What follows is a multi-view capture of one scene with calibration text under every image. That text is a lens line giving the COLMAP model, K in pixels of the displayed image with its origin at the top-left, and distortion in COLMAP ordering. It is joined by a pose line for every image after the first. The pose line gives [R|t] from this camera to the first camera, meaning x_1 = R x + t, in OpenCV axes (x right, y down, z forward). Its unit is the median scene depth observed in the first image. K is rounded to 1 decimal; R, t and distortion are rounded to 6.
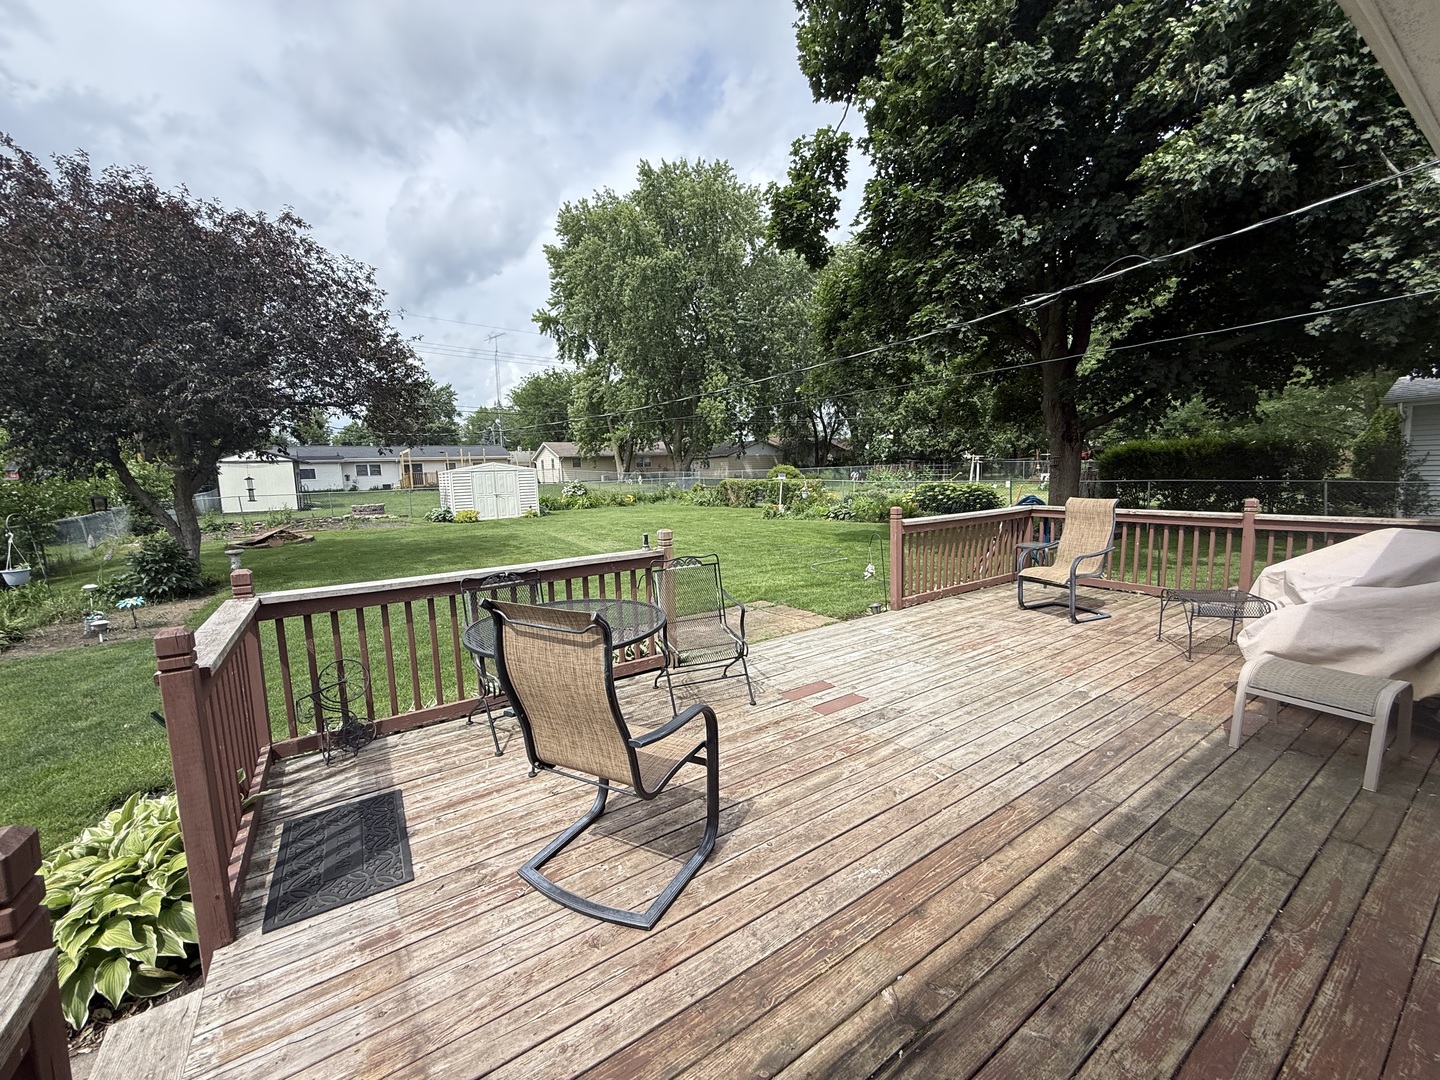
lens RADIAL K [[576.5, 0, 720.0], [0, 576.5, 540.0], [0, 0, 1]] dist [-0.000668, 0.000116]
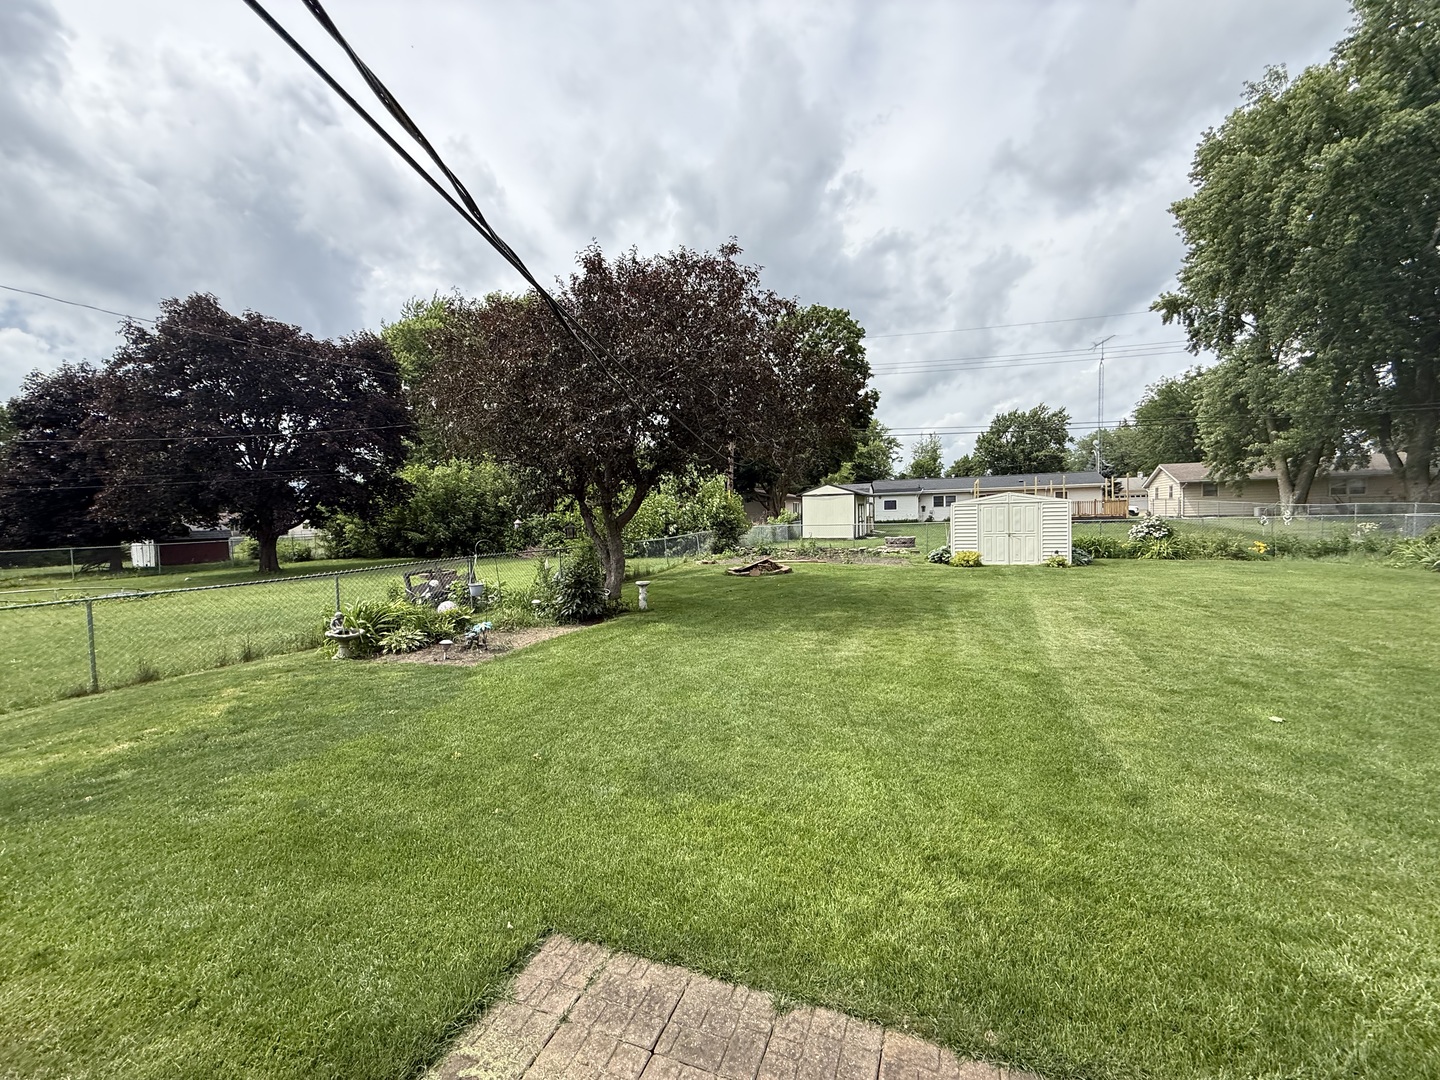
lens RADIAL K [[577.4, 0, 720.0], [0, 577.4, 540.0], [0, 0, 1]] dist [0.003719, -0.000213]
pose [[0.554331, 0.052432, -0.830643, 0.022958], [-0.095728, 0.995407, -0.001053, -0.016958], [0.826773, 0.080099, 0.556804, 0.130279]]
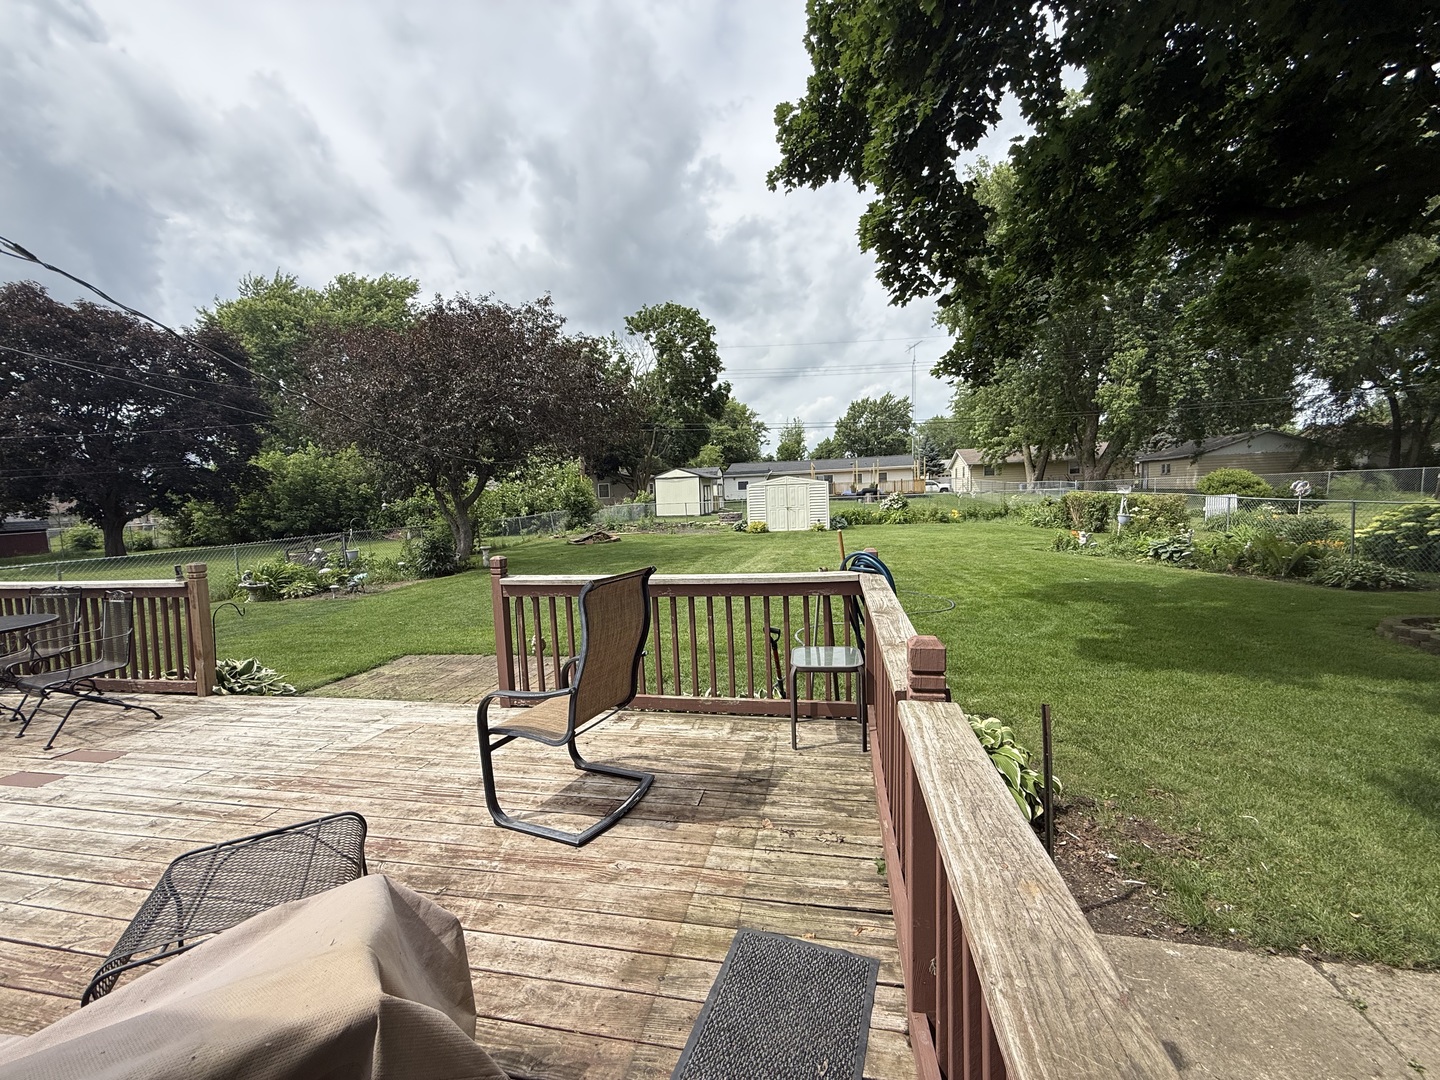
lens RADIAL K [[577.4, 0, 720.0], [0, 577.4, 540.0], [0, 0, 1]] dist [0.003719, -0.000213]
pose [[0.703623, 0.060929, -0.707956, 0.139058], [-0.070367, 0.997394, 0.015902, -0.015132], [0.707081, 0.038628, 0.706077, 0.099314]]
